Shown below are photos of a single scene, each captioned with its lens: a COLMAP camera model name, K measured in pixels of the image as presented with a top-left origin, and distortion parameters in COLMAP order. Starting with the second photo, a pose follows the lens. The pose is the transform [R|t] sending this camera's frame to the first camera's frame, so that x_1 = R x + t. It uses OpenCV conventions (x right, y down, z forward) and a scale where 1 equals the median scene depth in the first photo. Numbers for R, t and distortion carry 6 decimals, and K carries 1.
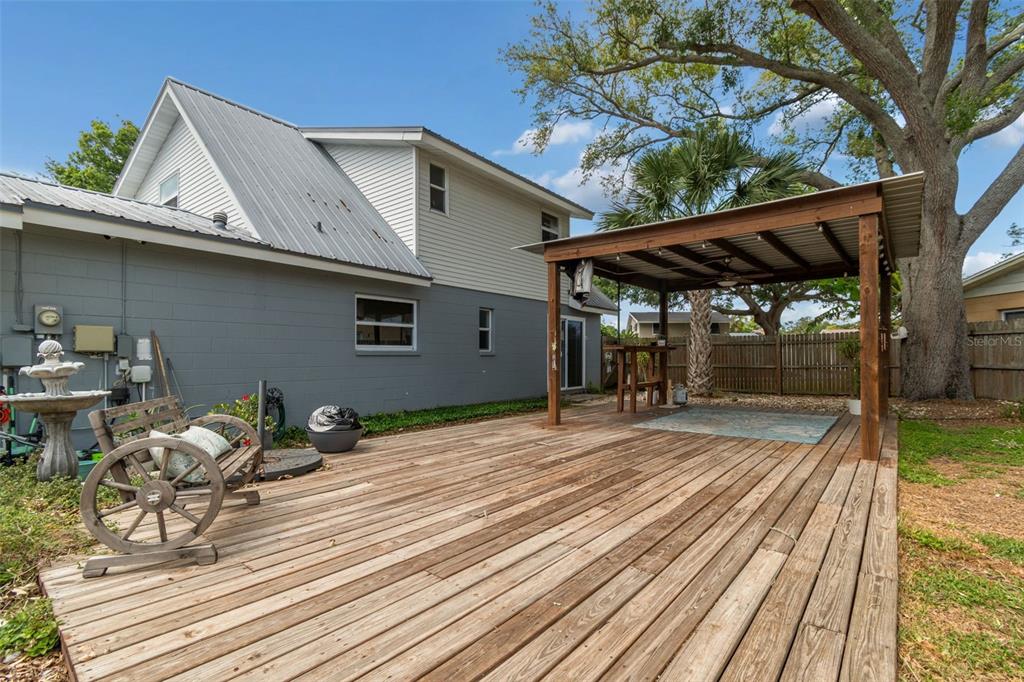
lens RADIAL K [[454.4, 0, 520.5], [0, 454.4, 355.6], [0, 0, 1]] dist [0.000462, -0.000369]
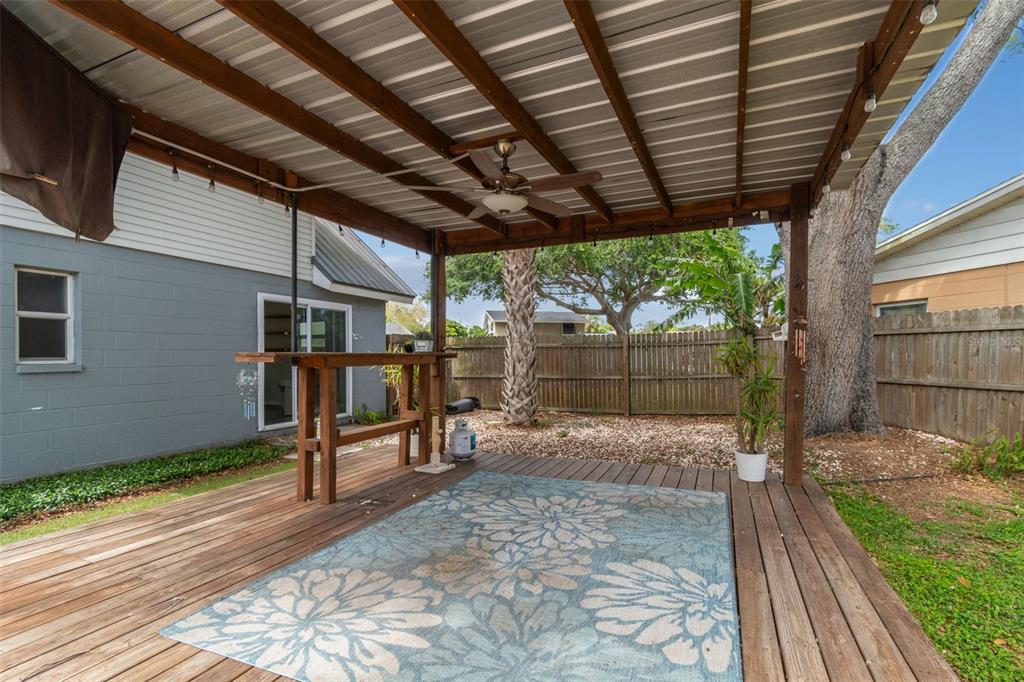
lens RADIAL K [[454.4, 0, 521.4], [0, 454.4, 360.0], [0, 0, 1]] dist [0.000462, -0.000369]
pose [[0.960773, -0.007767, 0.277226, 0.258779], [0.004894, 0.999927, 0.011056, -0.016134], [-0.277292, -0.009266, 0.960741, 0.437418]]
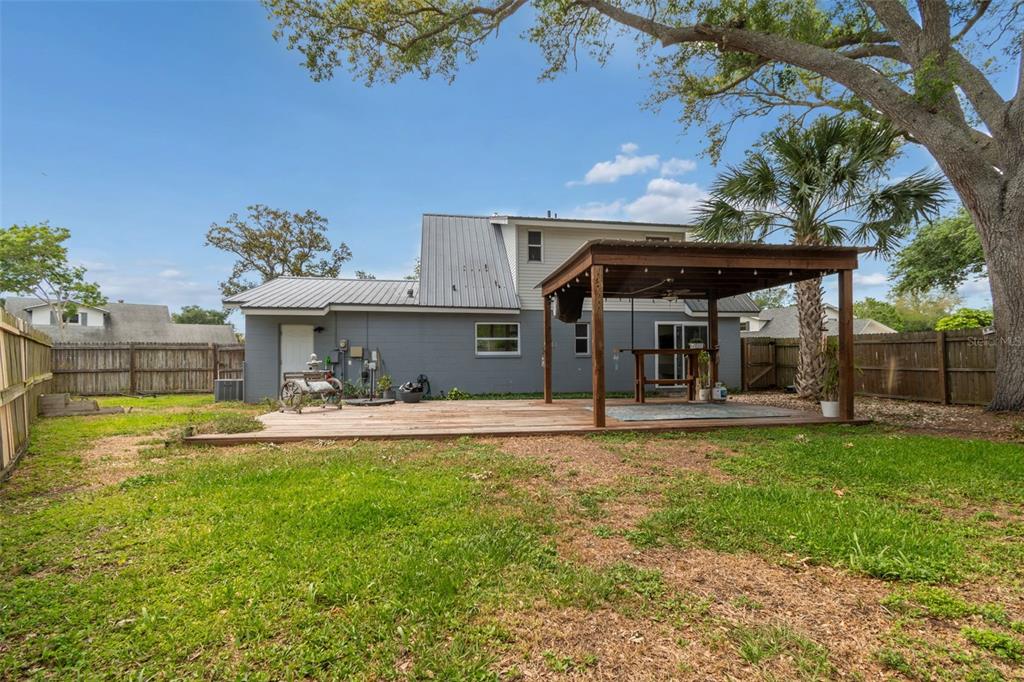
lens RADIAL K [[454.4, 0, 515.9], [0, 454.4, 345.9], [0, 0, 1]] dist [0.000462, -0.000369]
pose [[0.741296, -0.023598, -0.670763, 0.696736], [0.004494, 0.999534, -0.030199, 0.004924], [0.671163, 0.019372, 0.741056, -0.130742]]
